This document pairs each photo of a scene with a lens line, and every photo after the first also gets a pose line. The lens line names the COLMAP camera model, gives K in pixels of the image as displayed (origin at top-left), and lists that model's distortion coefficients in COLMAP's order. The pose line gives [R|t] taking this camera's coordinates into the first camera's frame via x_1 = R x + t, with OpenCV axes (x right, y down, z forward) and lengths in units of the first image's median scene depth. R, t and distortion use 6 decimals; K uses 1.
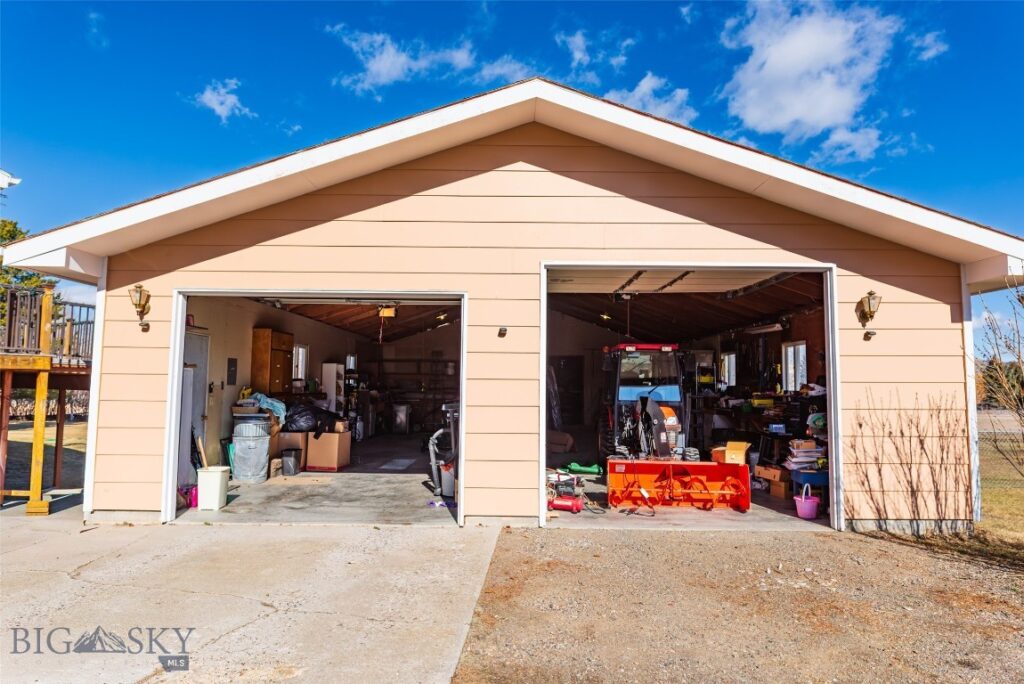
lens RADIAL K [[594.2, 0, 510.2], [0, 594.2, 339.5], [0, 0, 1]] dist [-0.003324, -0.000954]
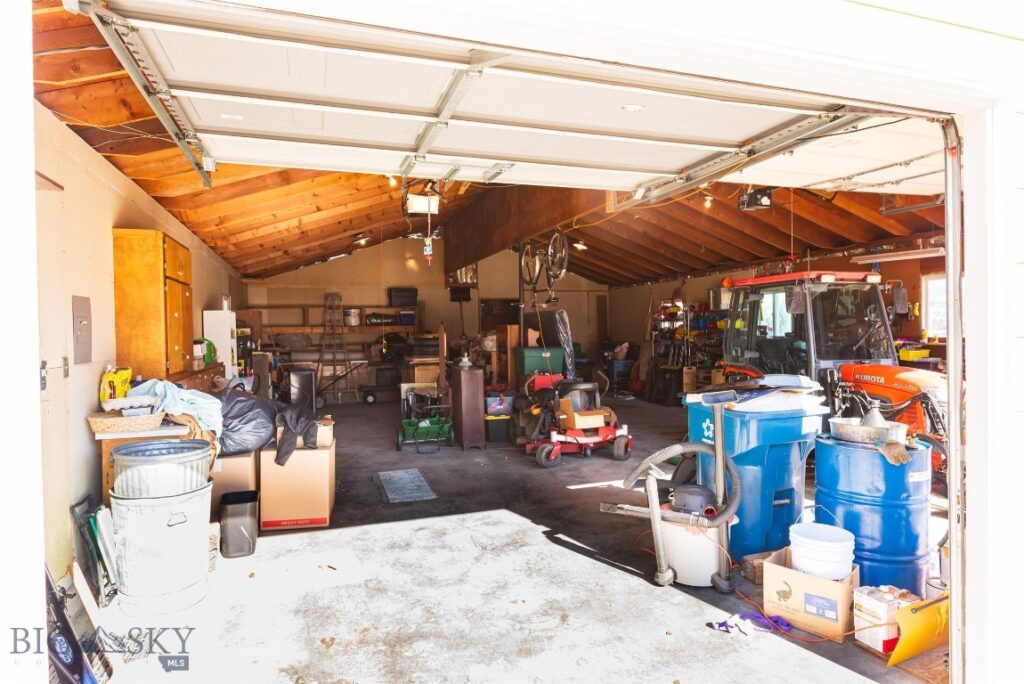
lens RADIAL K [[594.2, 0, 514.7], [0, 594.2, 342.3], [0, 0, 1]] dist [-0.003324, -0.000954]
pose [[0.940769, -0.031776, 0.337555, -0.306761], [0.000250, 0.995663, 0.093031, 0.023415], [-0.339047, -0.087436, 0.936697, 0.491059]]
